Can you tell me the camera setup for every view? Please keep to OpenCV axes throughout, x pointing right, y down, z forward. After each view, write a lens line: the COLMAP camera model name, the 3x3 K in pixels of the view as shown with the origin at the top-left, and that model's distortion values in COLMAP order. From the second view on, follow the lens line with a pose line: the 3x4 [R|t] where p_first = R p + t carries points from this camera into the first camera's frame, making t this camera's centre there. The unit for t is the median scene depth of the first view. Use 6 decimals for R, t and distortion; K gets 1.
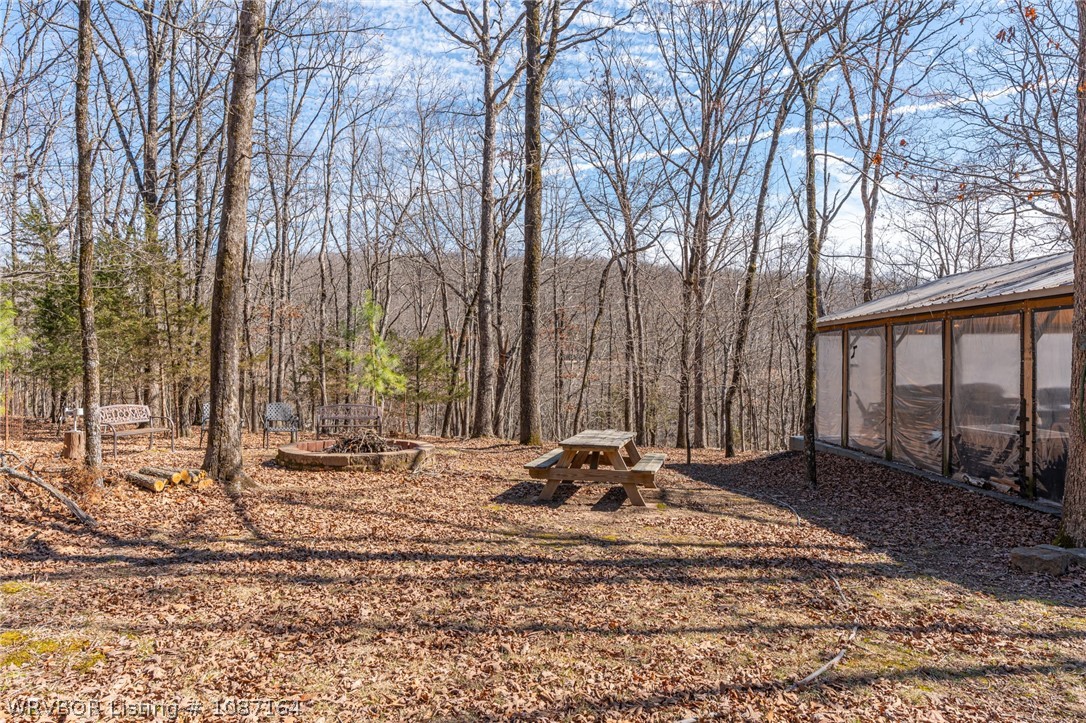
lens RADIAL K [[703.3, 0, 543.0], [0, 703.3, 361.5], [0, 0, 1]] dist [-0.000892, -0.000190]
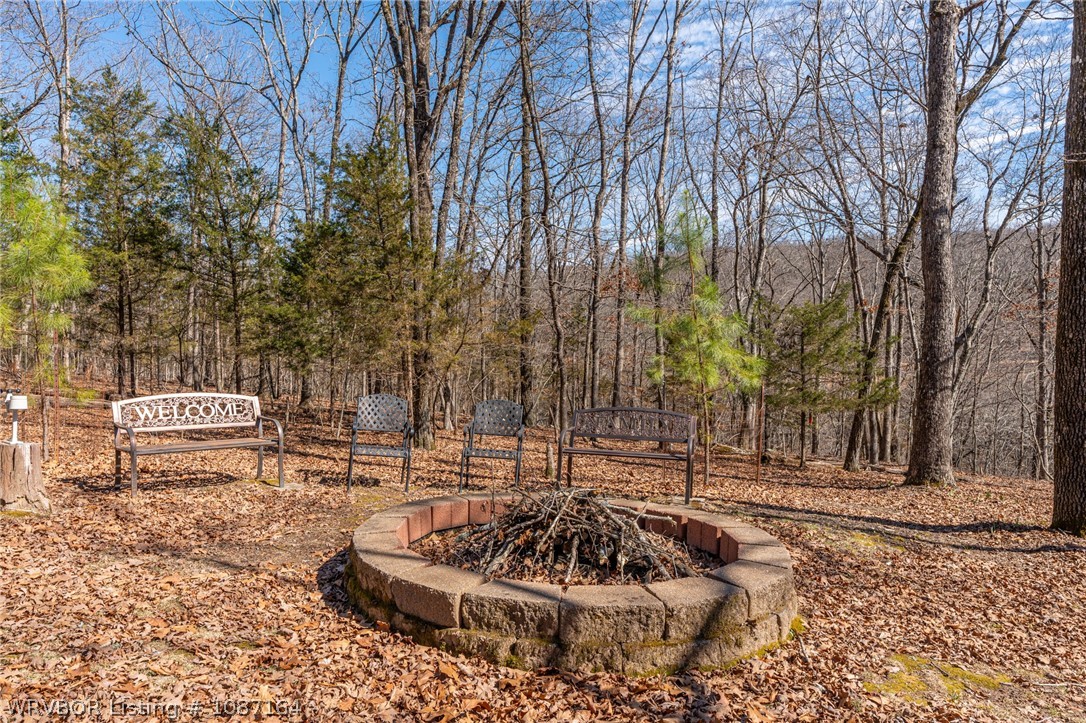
lens RADIAL K [[709.6, 0, 543.0], [0, 709.6, 361.5], [0, 0, 1]] dist [0.000428, 0.000262]
pose [[0.849949, 0.005369, -0.526838, -0.044562], [-0.006431, 0.999979, -0.000184, 0.018718], [0.526826, 0.003544, 0.849966, 0.353172]]
